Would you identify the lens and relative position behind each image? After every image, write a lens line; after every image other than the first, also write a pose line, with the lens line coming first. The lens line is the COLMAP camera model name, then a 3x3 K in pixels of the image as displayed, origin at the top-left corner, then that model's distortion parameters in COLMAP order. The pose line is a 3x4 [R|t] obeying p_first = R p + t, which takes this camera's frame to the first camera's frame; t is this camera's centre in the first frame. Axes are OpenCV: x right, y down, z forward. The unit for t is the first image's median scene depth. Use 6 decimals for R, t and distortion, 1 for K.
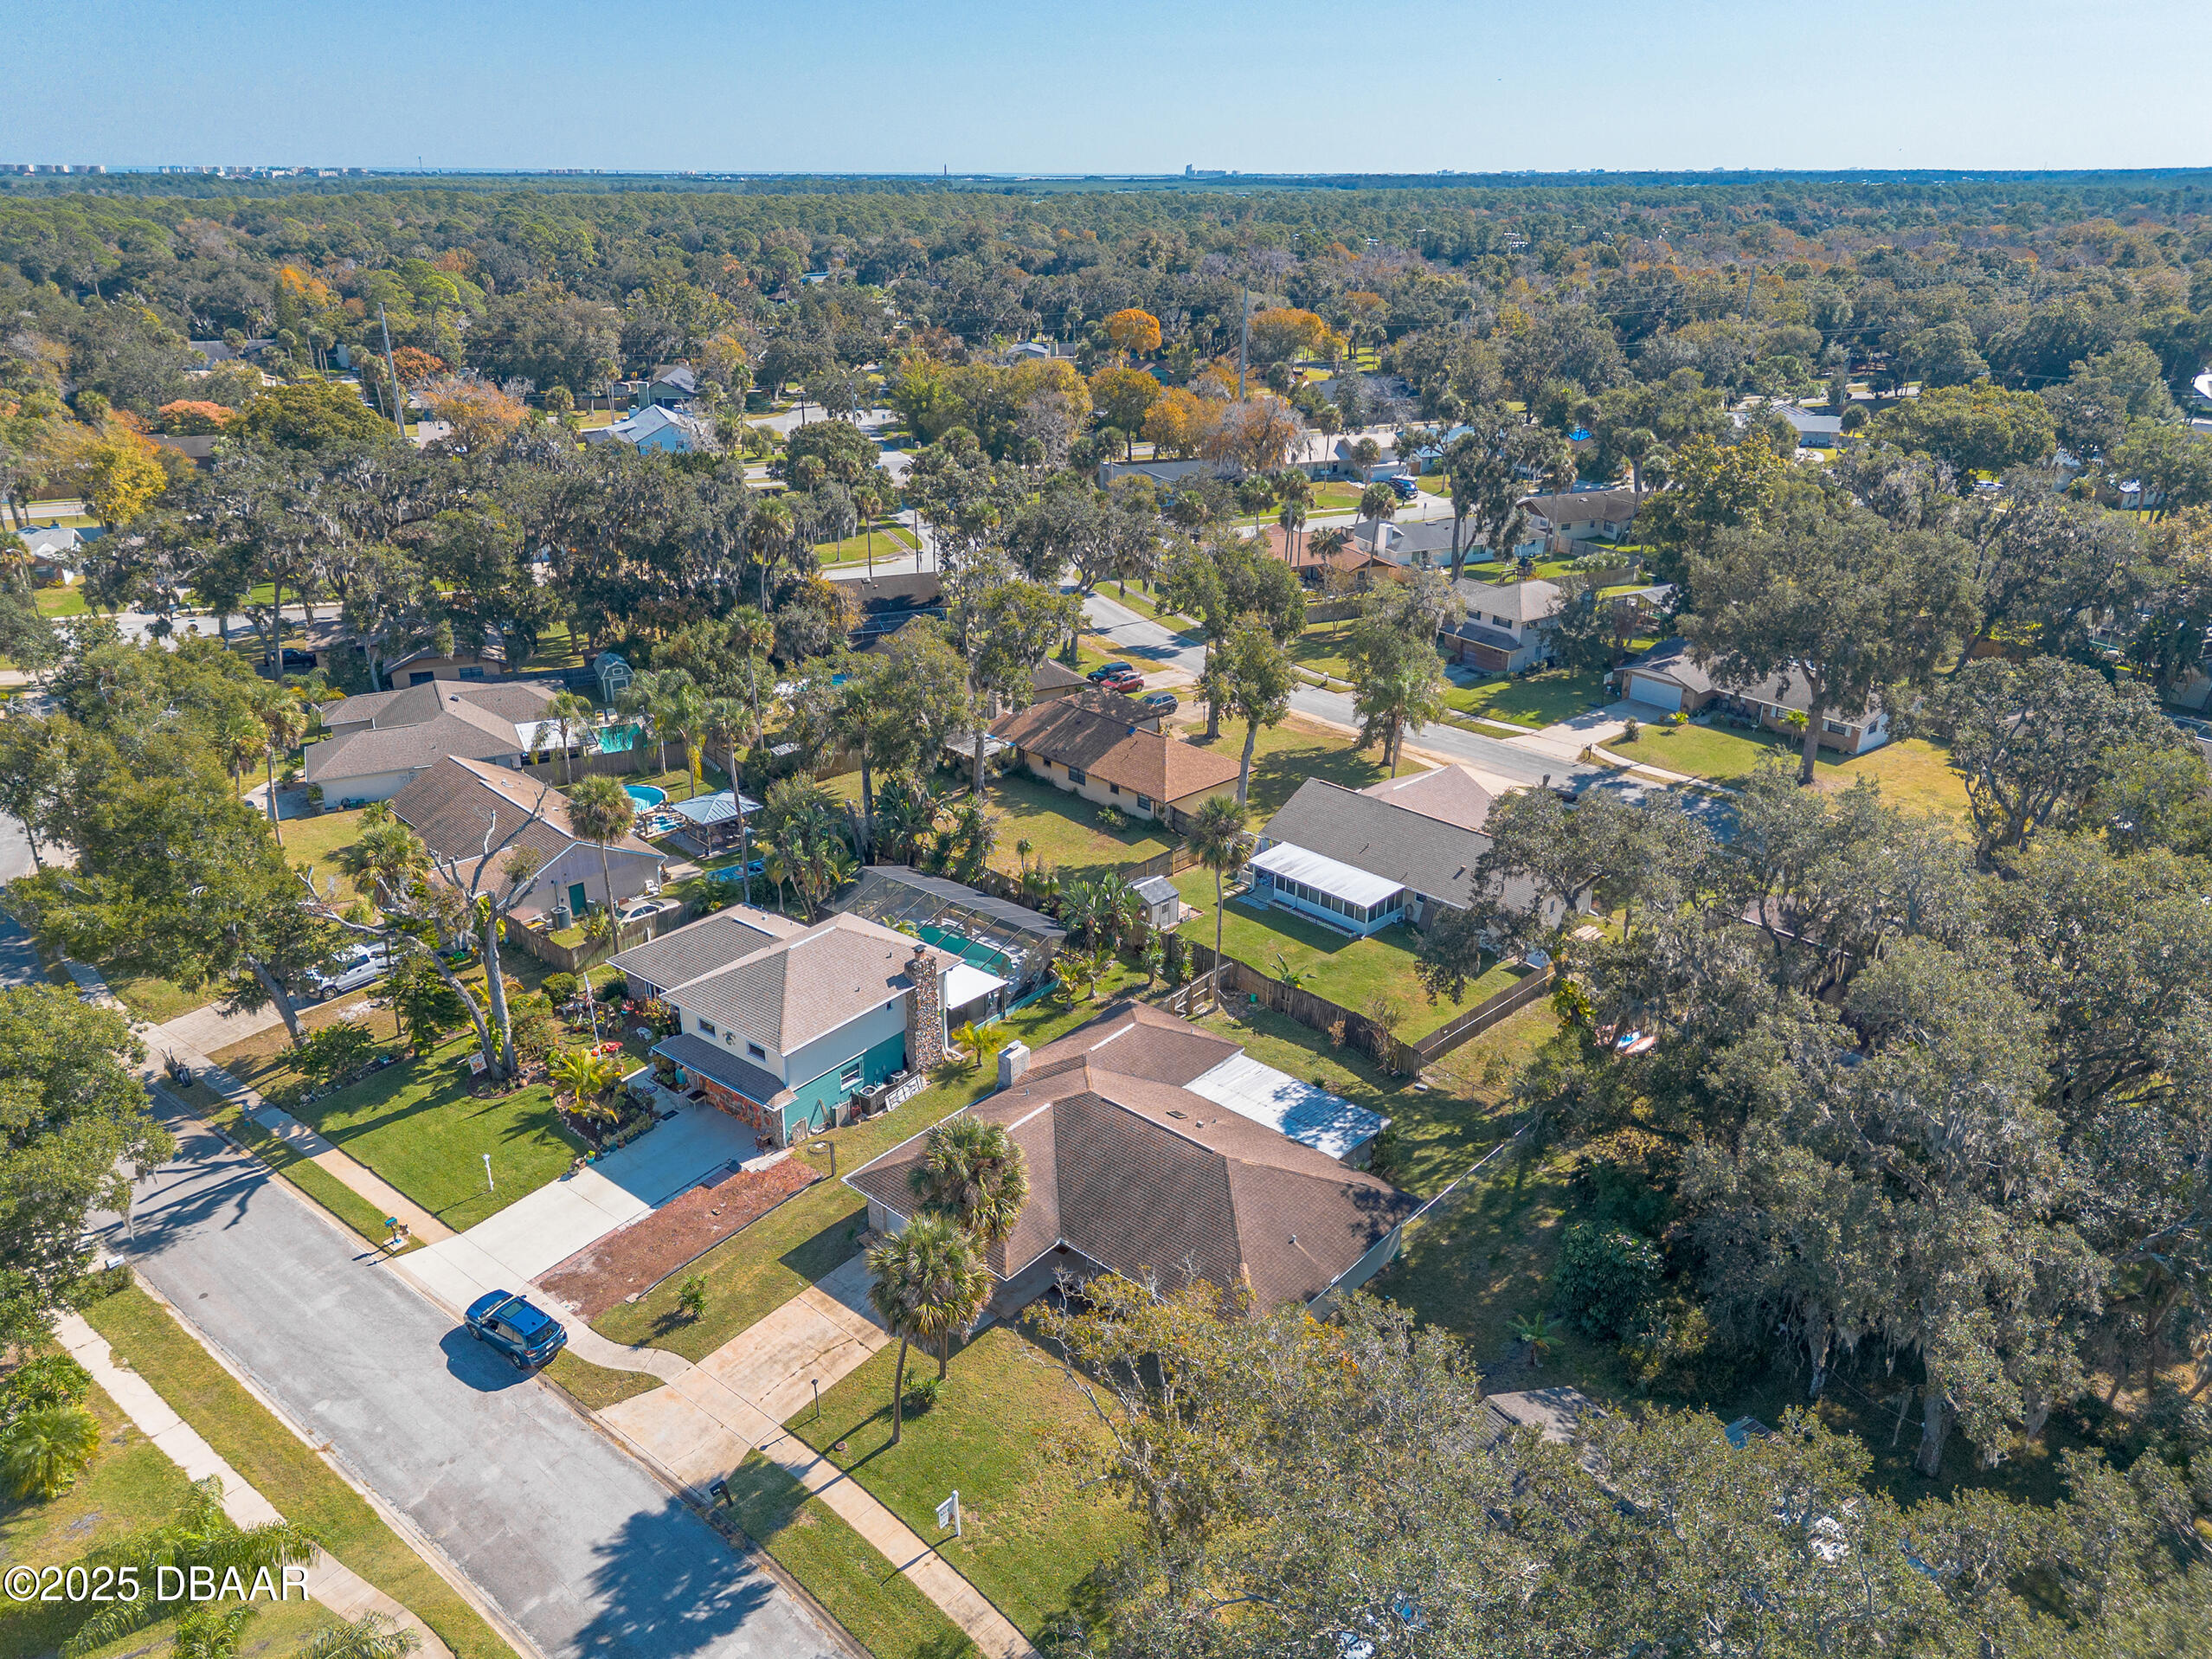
lens RADIAL K [[1560.3, 0, 1112.7], [0, 1560.3, 827.2], [0, 0, 1]] dist [0.064550, -0.054222]
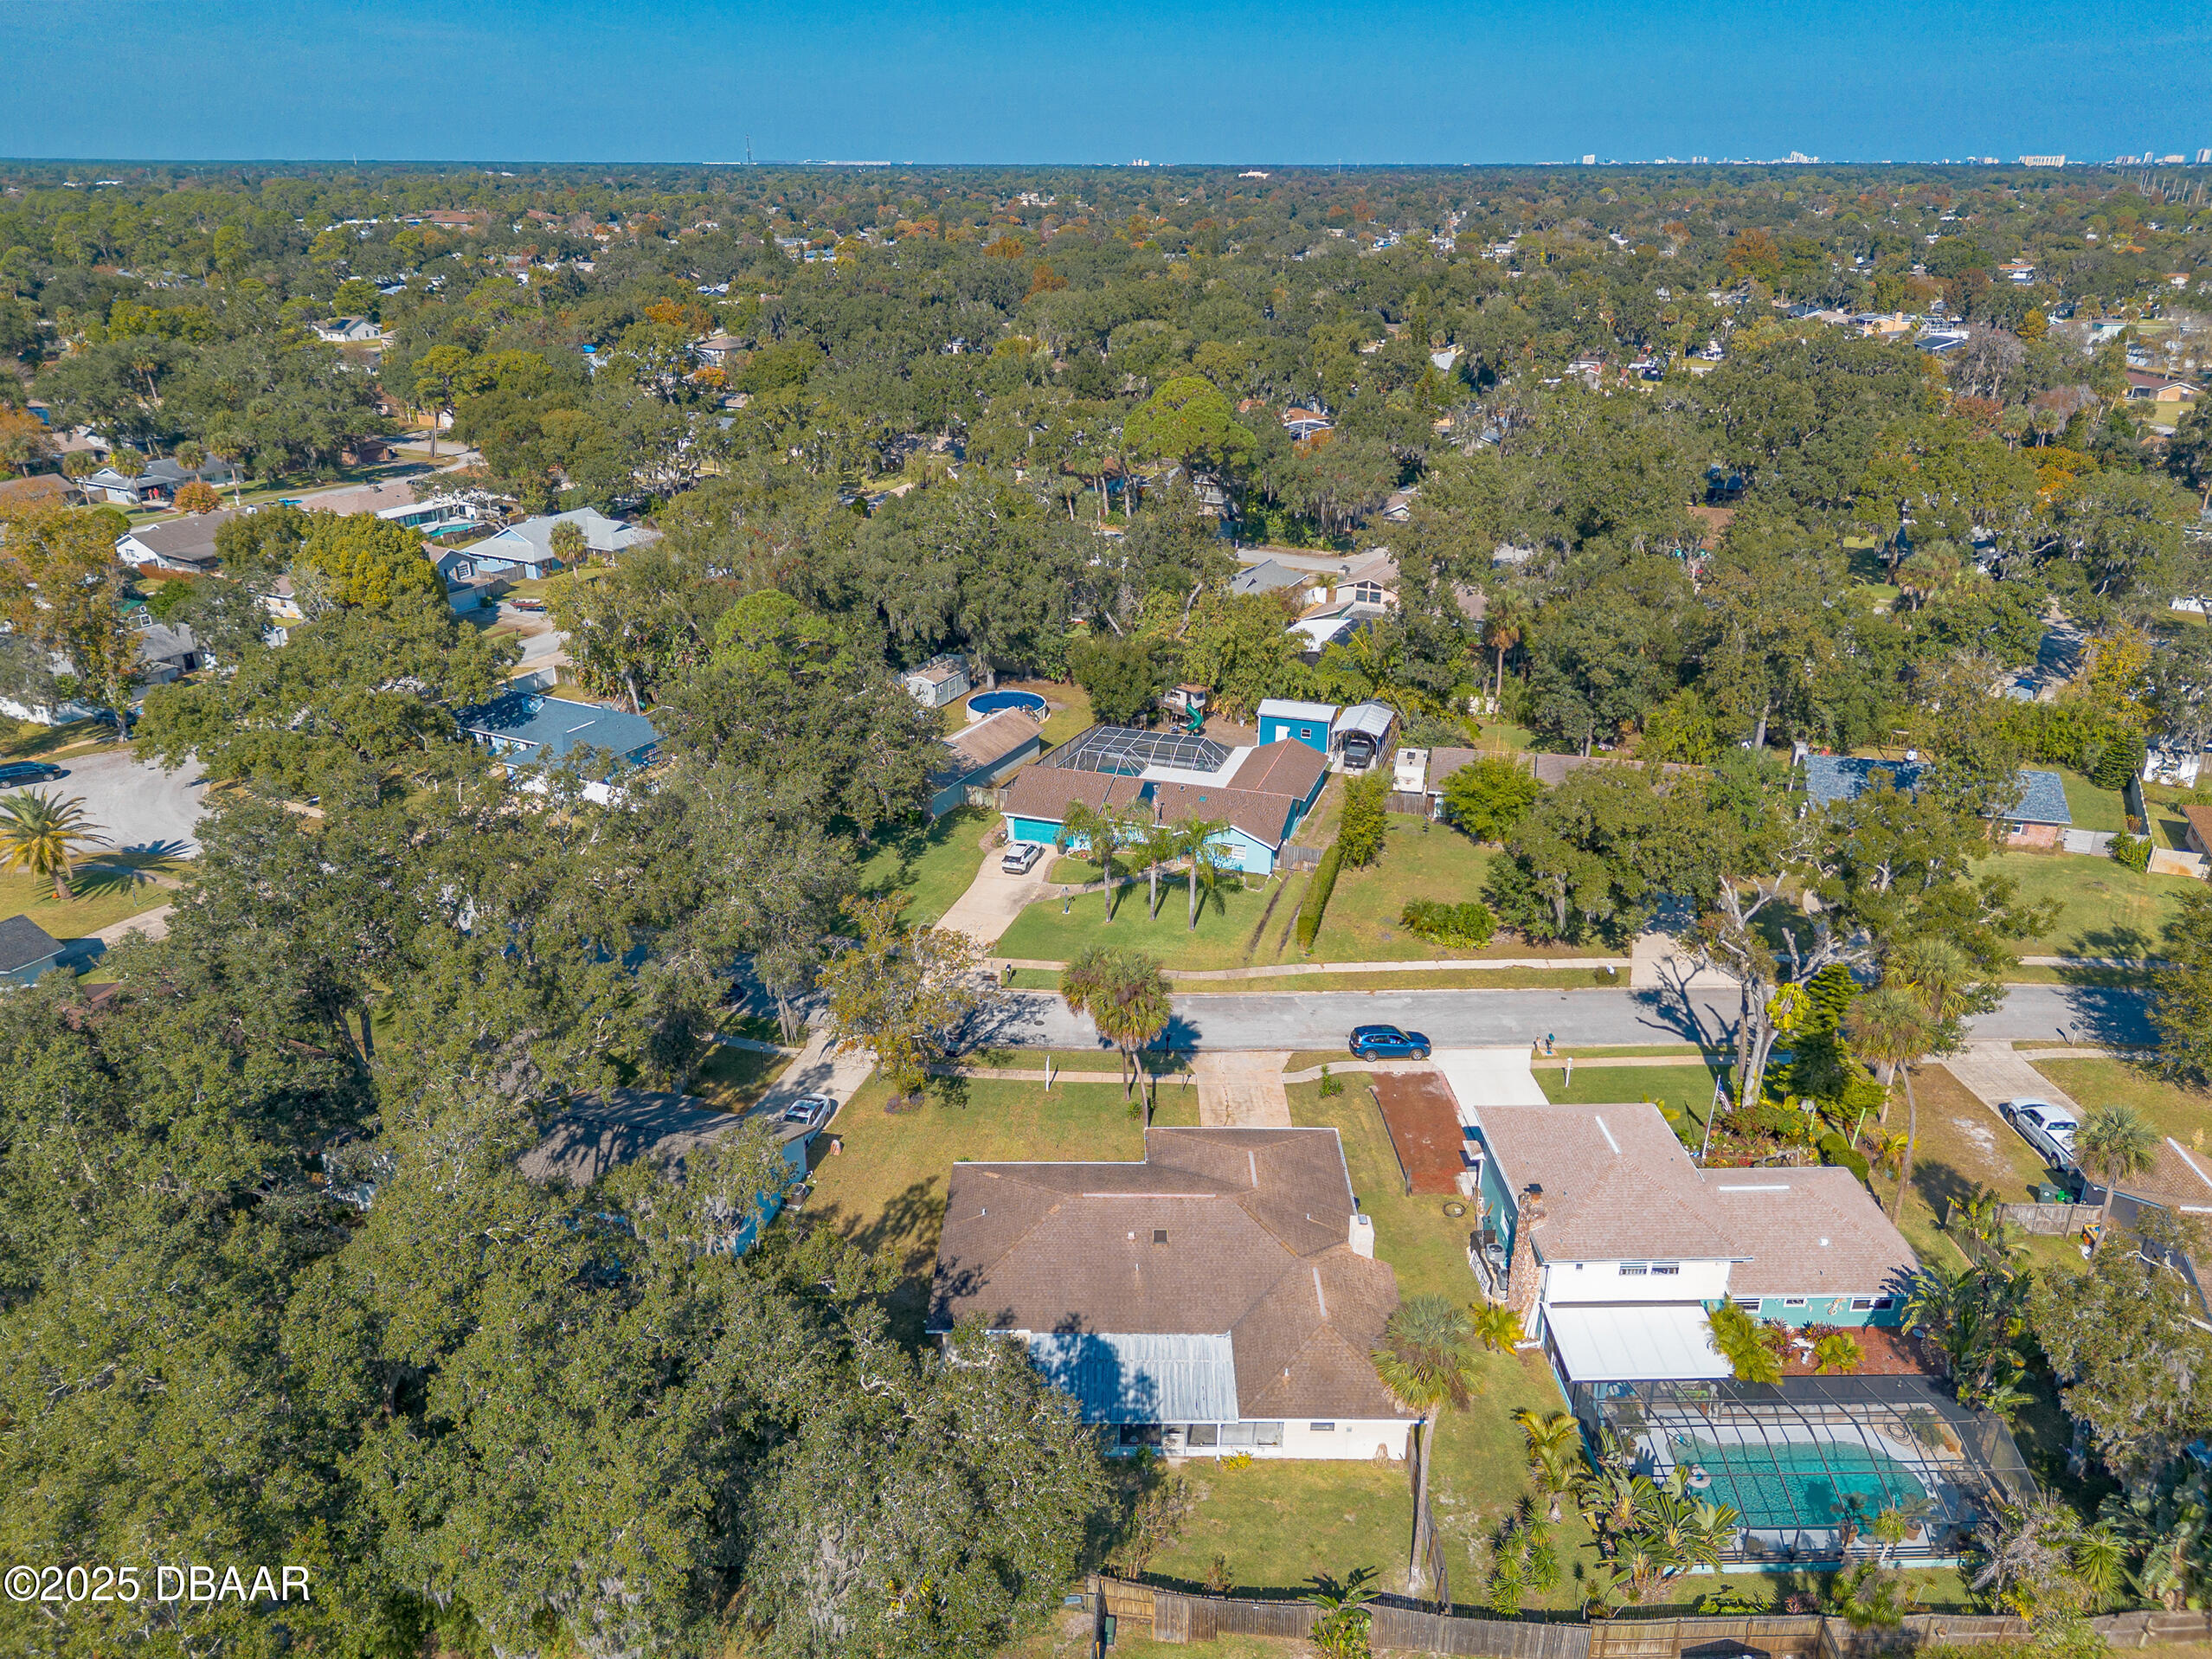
lens RADIAL K [[1560.3, 0, 1095.7], [0, 1560.3, 827.2], [0, 0, 1]] dist [0.064550, -0.054222]
pose [[-0.764379, 0.246248, -0.595892, 0.604650], [-0.251585, 0.737028, 0.627292, -0.629593], [0.593658, 0.629406, -0.501416, 1.299945]]
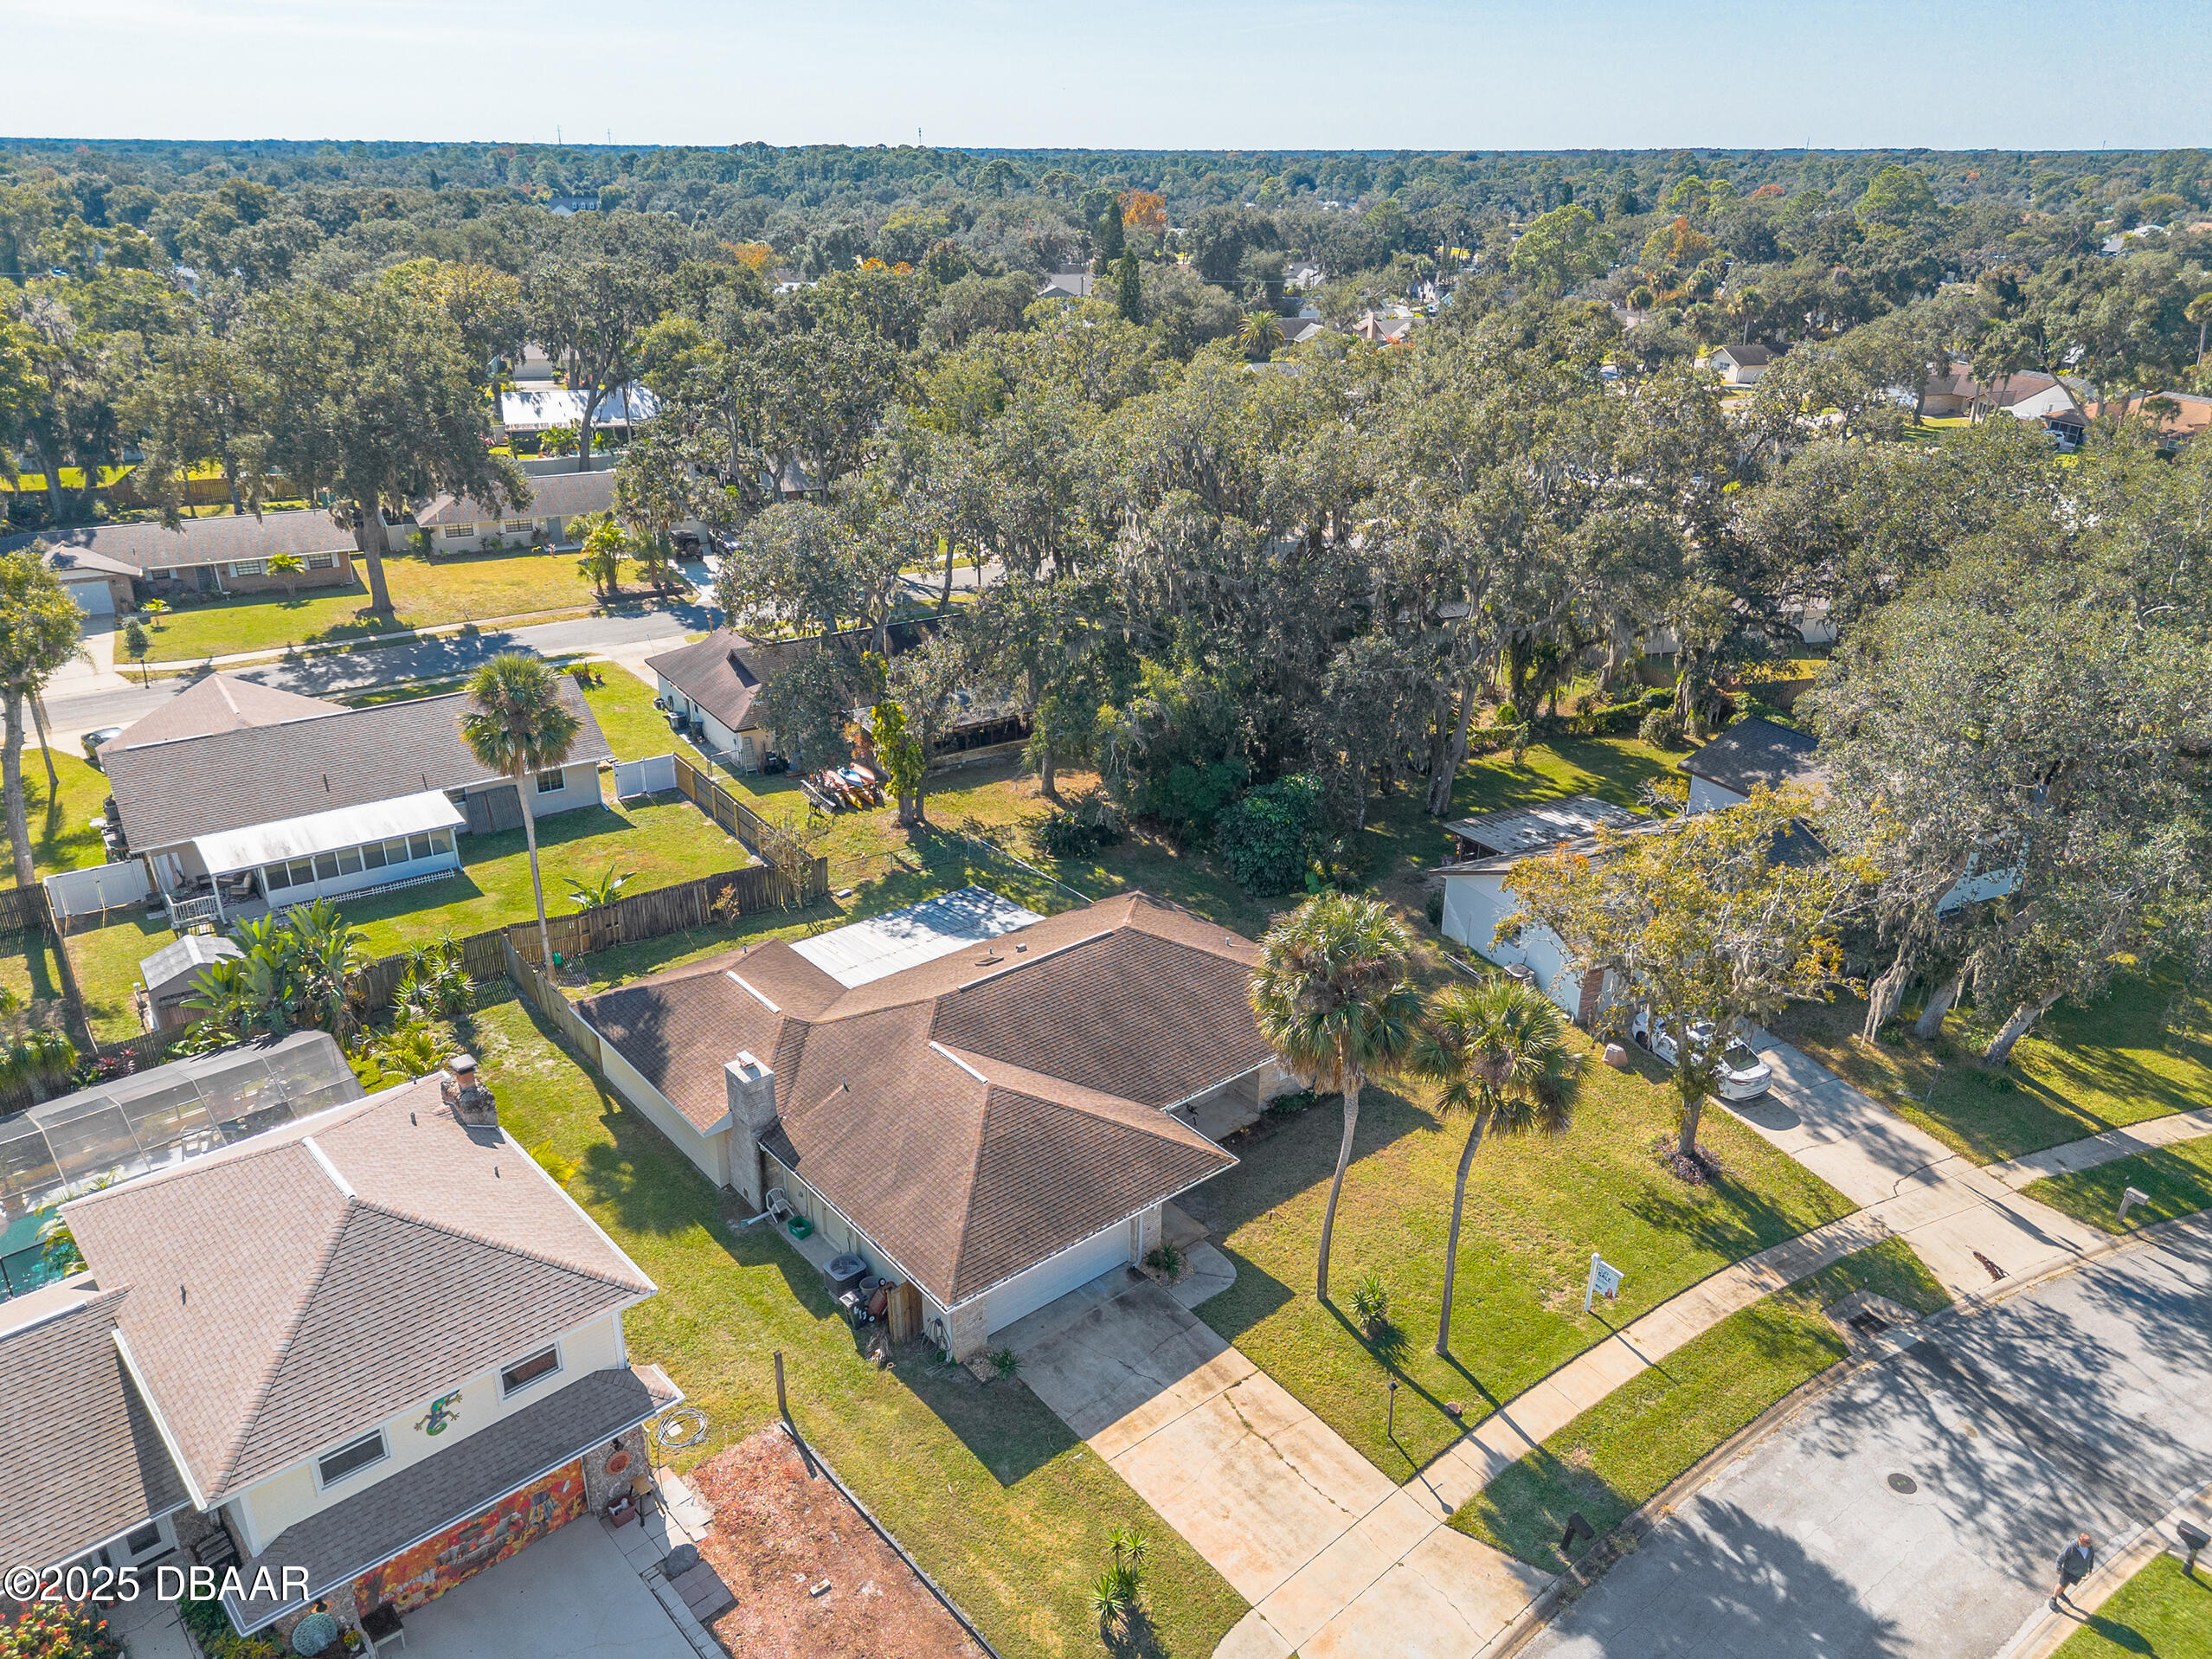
lens RADIAL K [[1560.3, 0, 1099.5], [0, 1560.3, 833.4], [0, 0, 1]] dist [0.064550, -0.054222]
pose [[0.164127, -0.392864, 0.904832, -0.584098], [0.378819, 0.872038, 0.309911, -0.074900], [-0.910801, 0.291903, 0.291949, 0.710507]]
